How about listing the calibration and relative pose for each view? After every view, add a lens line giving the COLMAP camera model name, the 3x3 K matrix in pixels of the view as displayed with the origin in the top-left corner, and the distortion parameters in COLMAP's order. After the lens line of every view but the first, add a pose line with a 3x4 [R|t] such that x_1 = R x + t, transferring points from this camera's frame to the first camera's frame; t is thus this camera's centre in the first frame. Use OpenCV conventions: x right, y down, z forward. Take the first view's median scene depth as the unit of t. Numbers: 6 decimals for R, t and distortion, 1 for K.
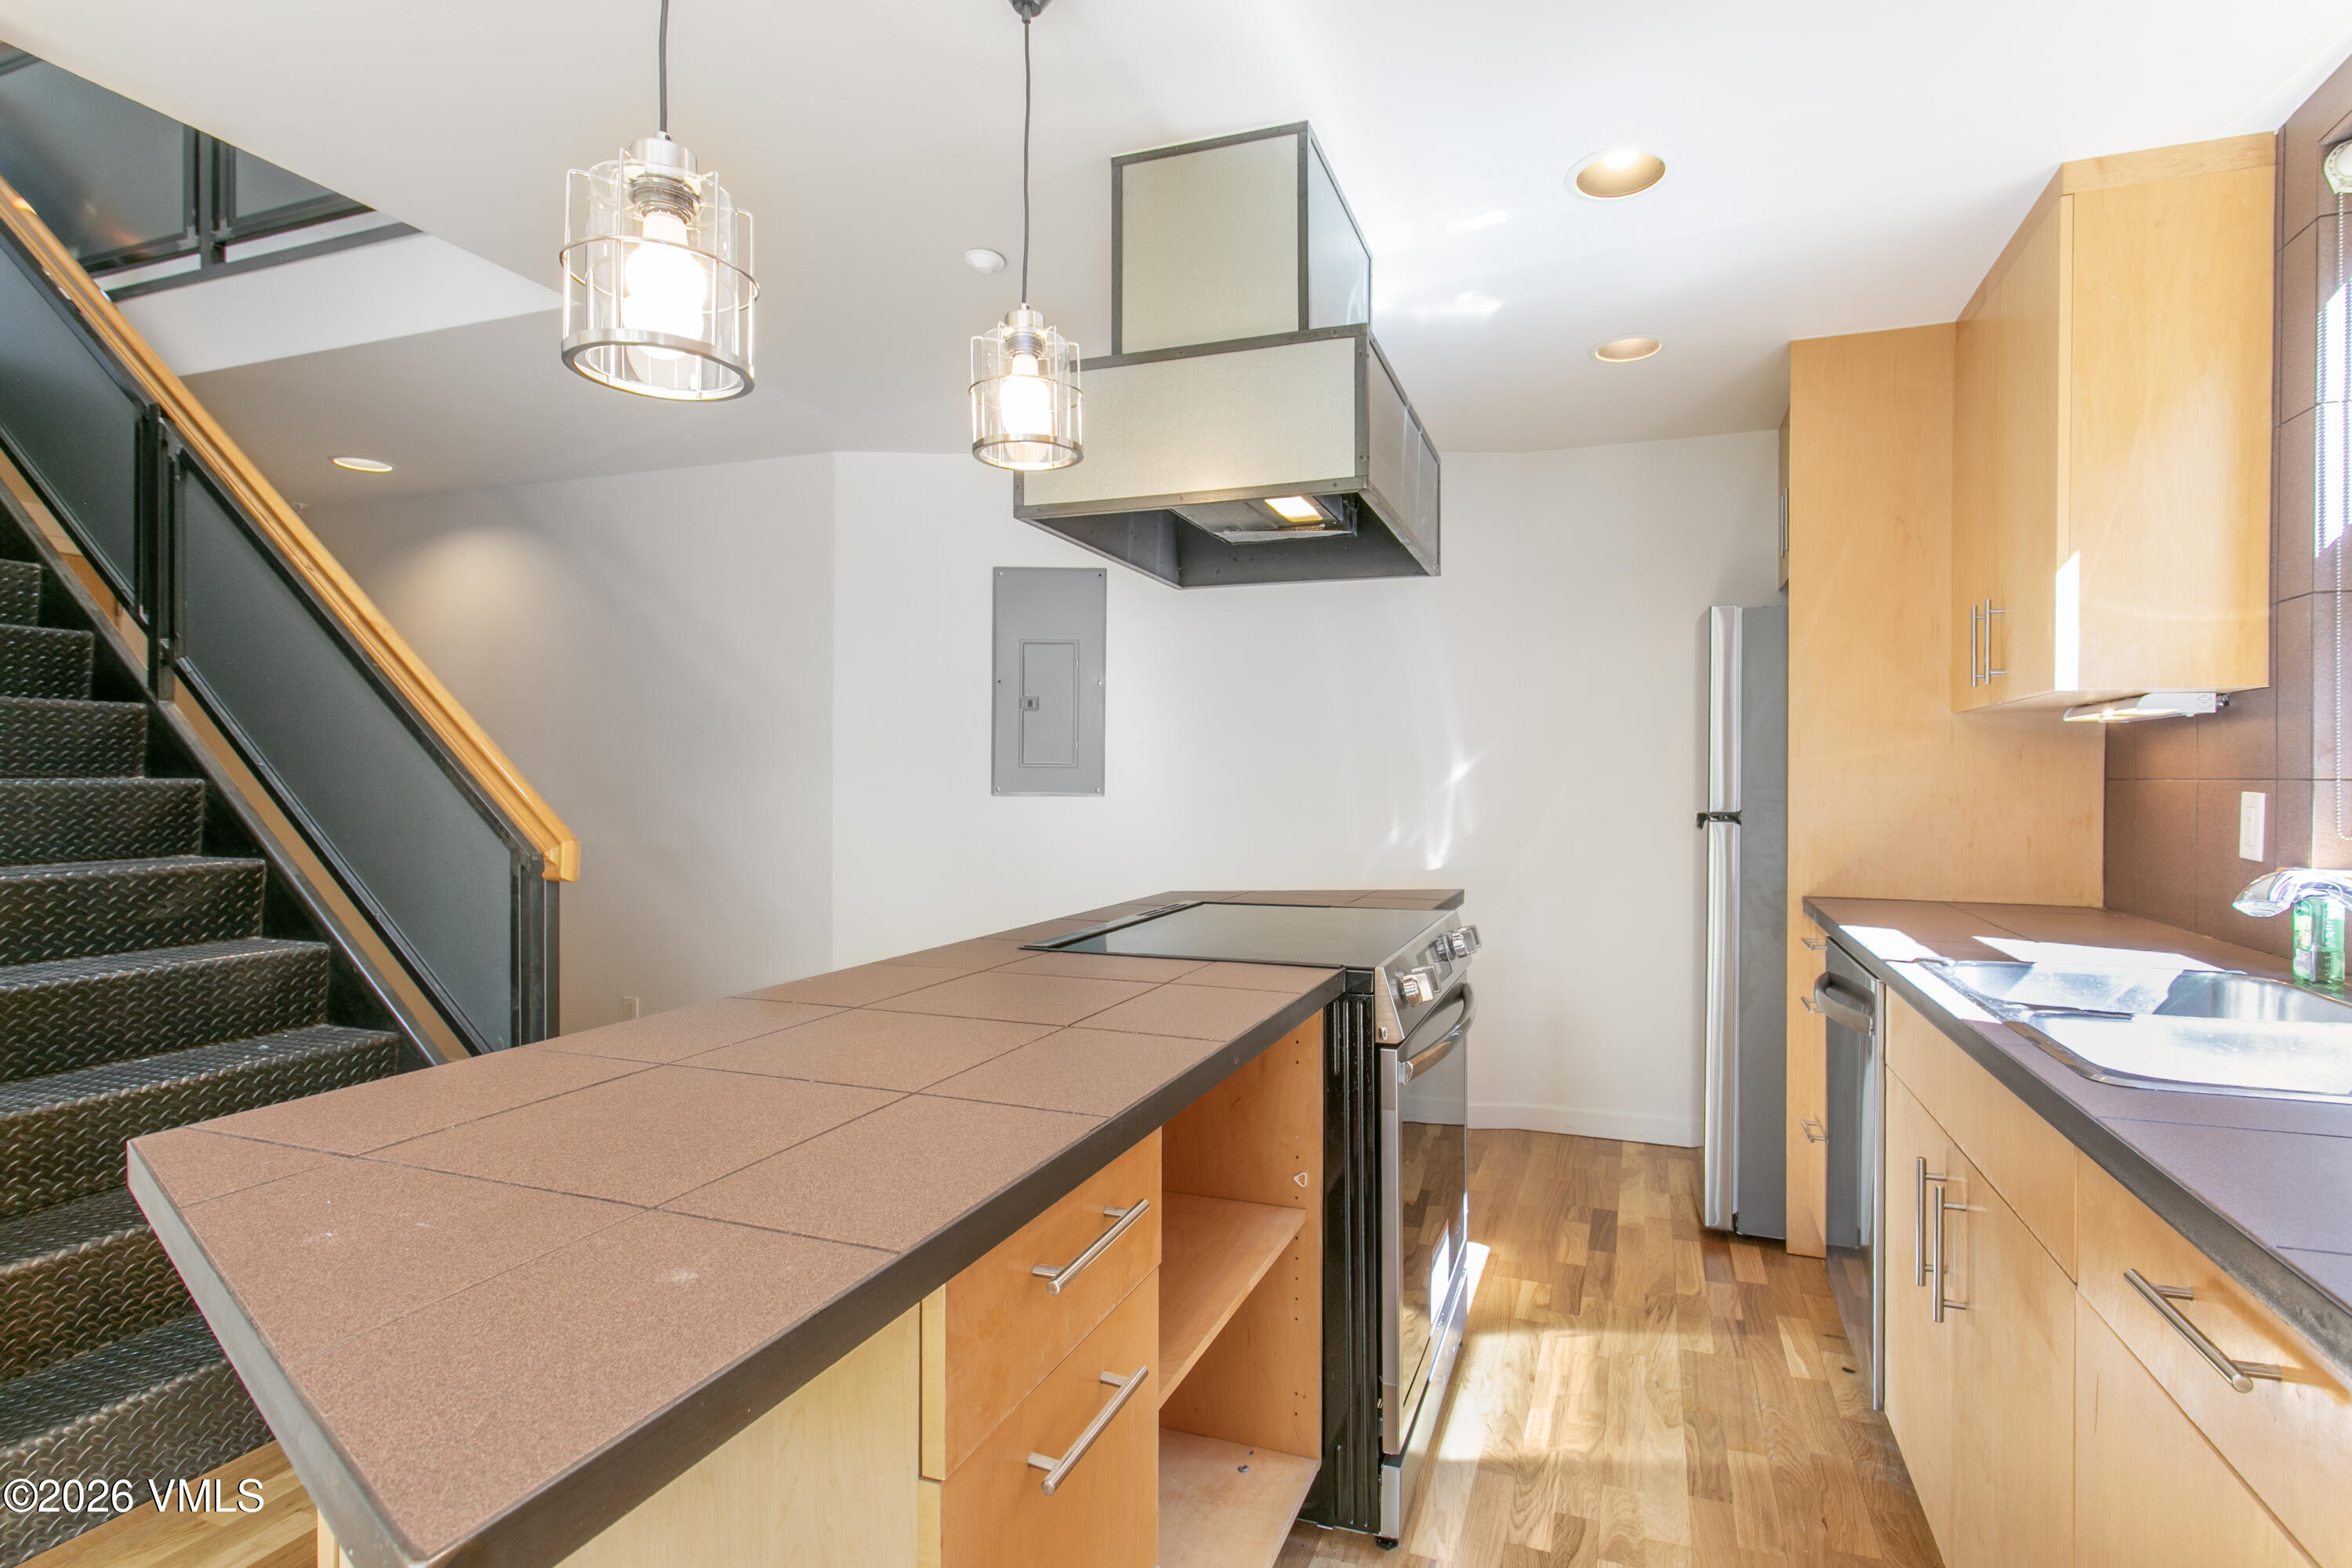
lens RADIAL K [[1163.5, 0, 1173.3], [0, 1163.5, 791.6], [0, 0, 1]] dist [0.007378, 0.000340]
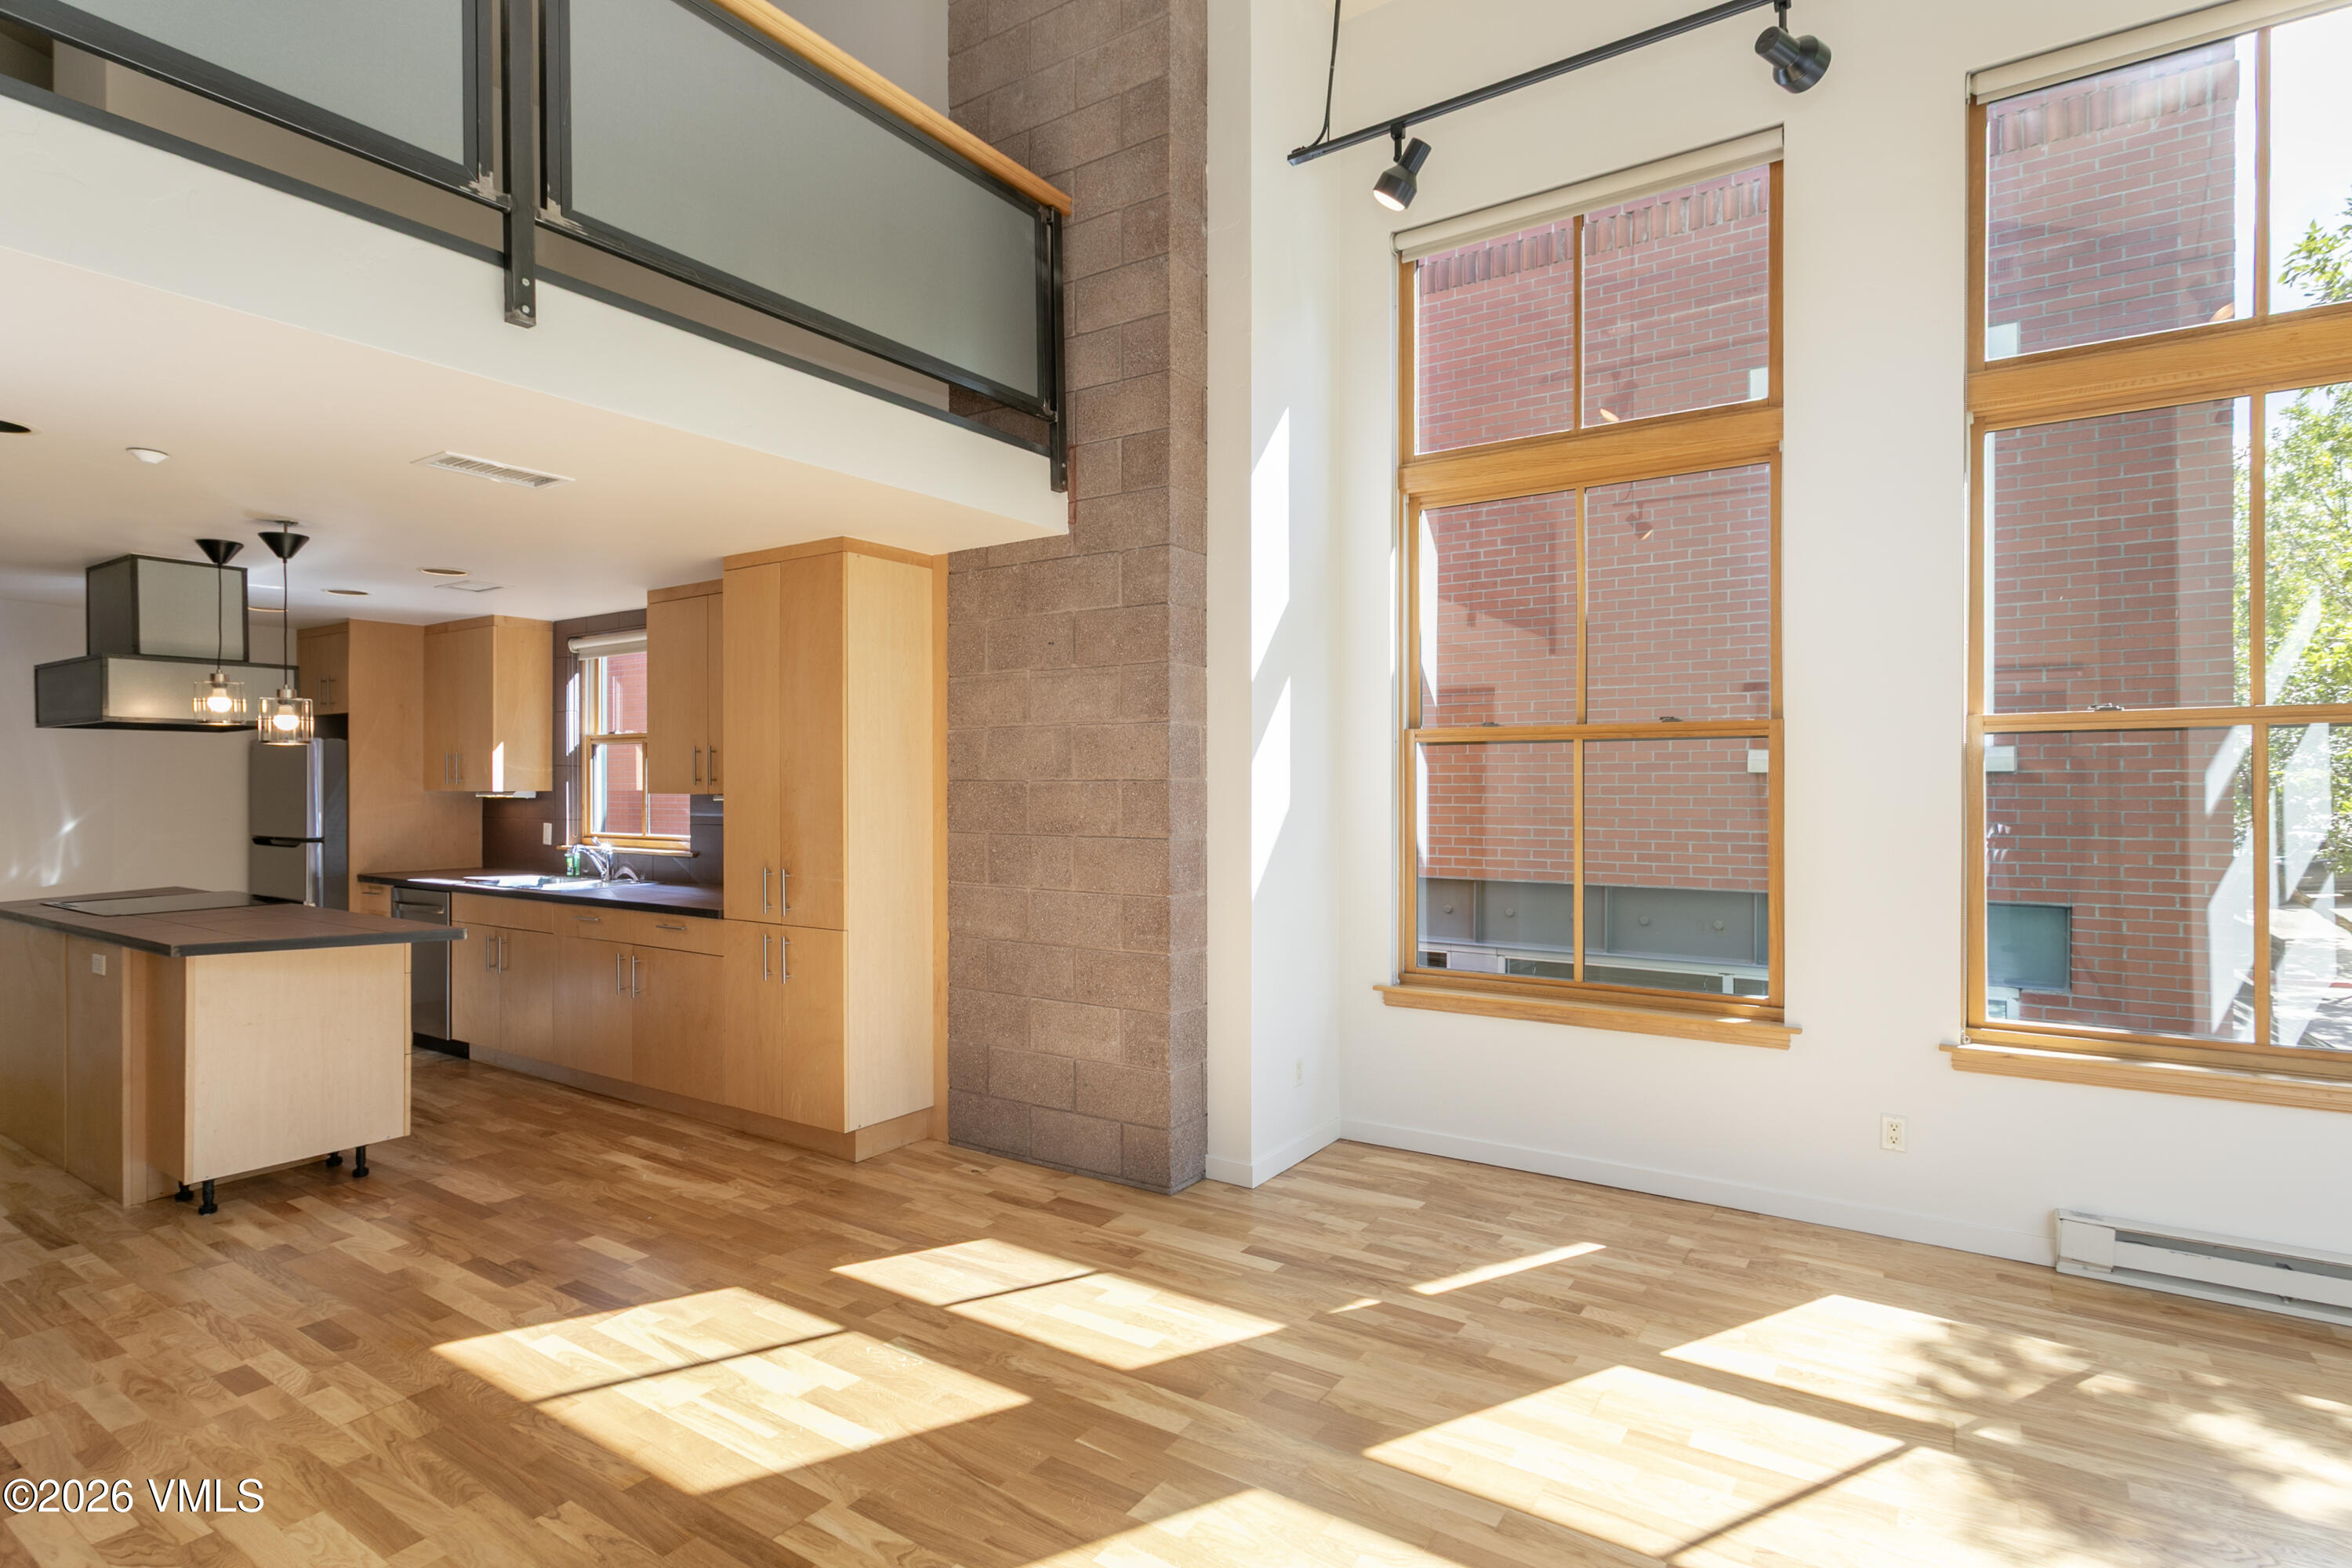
lens RADIAL K [[1163.5, 0, 1226.5], [0, 1163.5, 797.9], [0, 0, 1]] dist [0.007378, 0.000340]
pose [[0.200206, -0.016828, 0.979609, -1.733258], [0.008301, 0.999846, 0.015479, -0.098572], [-0.979719, 0.005032, 0.200315, -1.380210]]
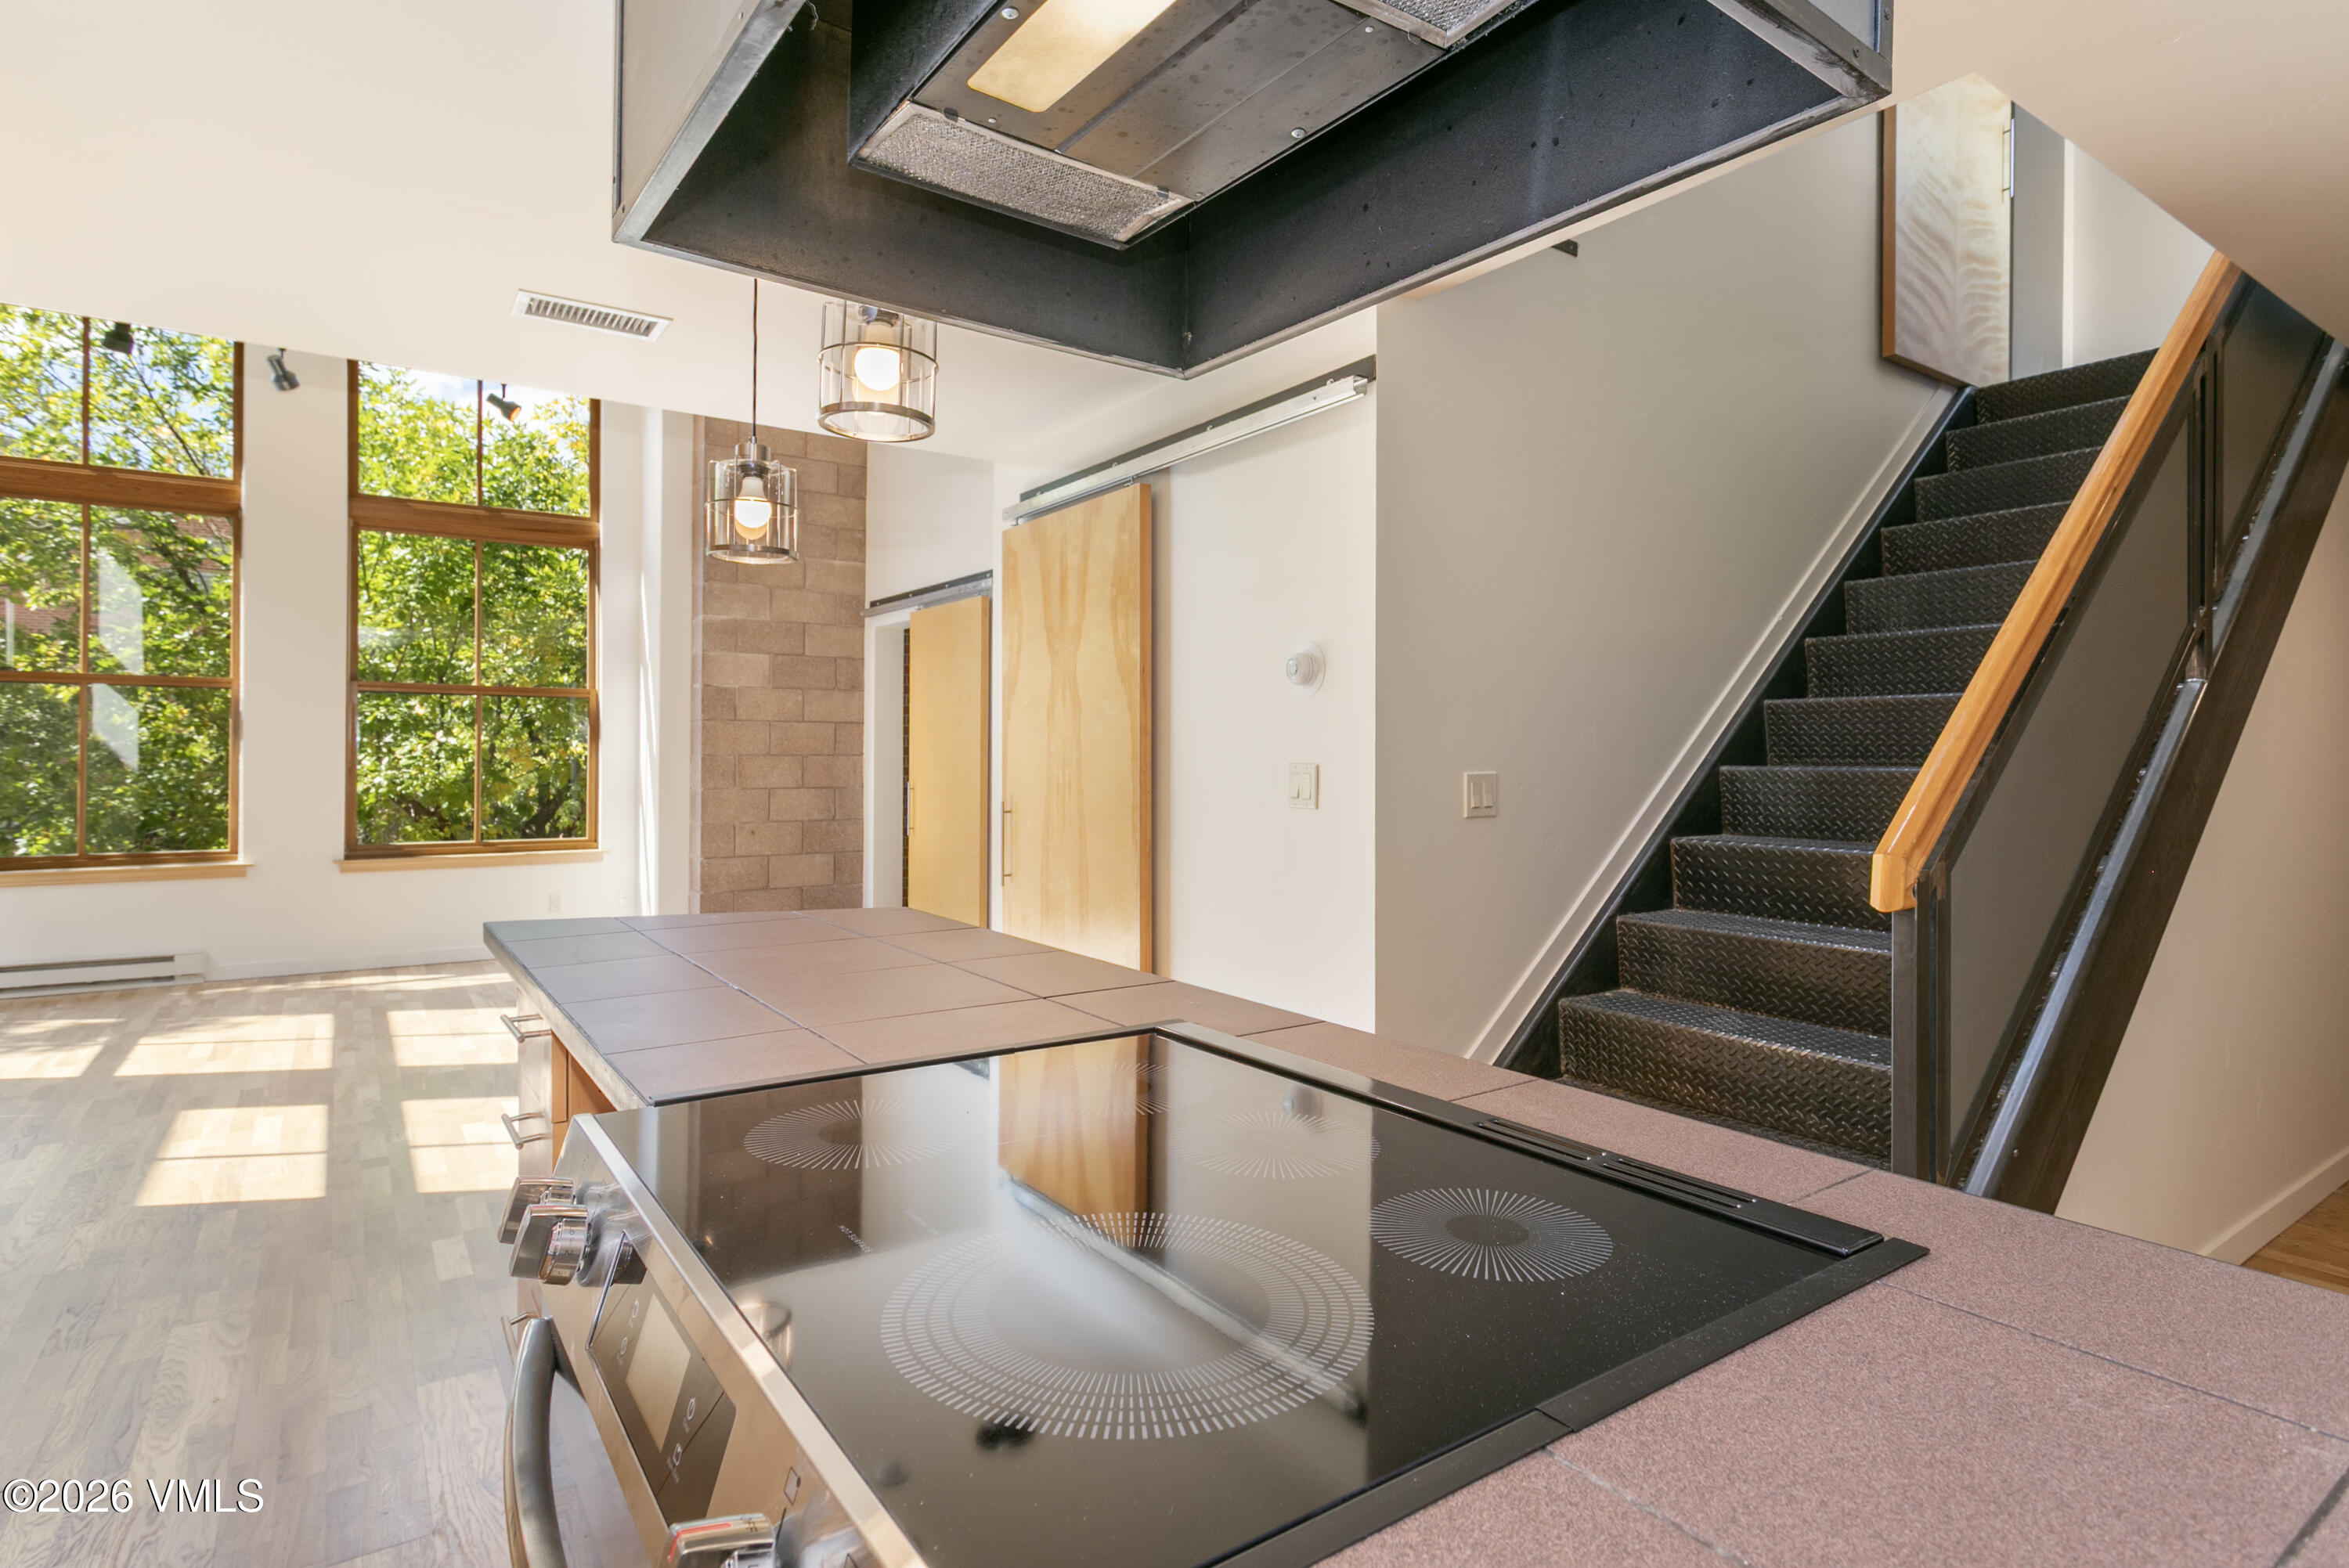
lens RADIAL K [[1203.7, 0, 1175.2], [0, 1203.7, 754.5], [0, 0, 1]] dist [0.017588, -0.002442]
pose [[-0.565940, -0.005795, -0.824426, 0.418866], [-0.013820, 0.999901, 0.002458, -0.027594], [0.824331, 0.012785, -0.565964, 1.299488]]
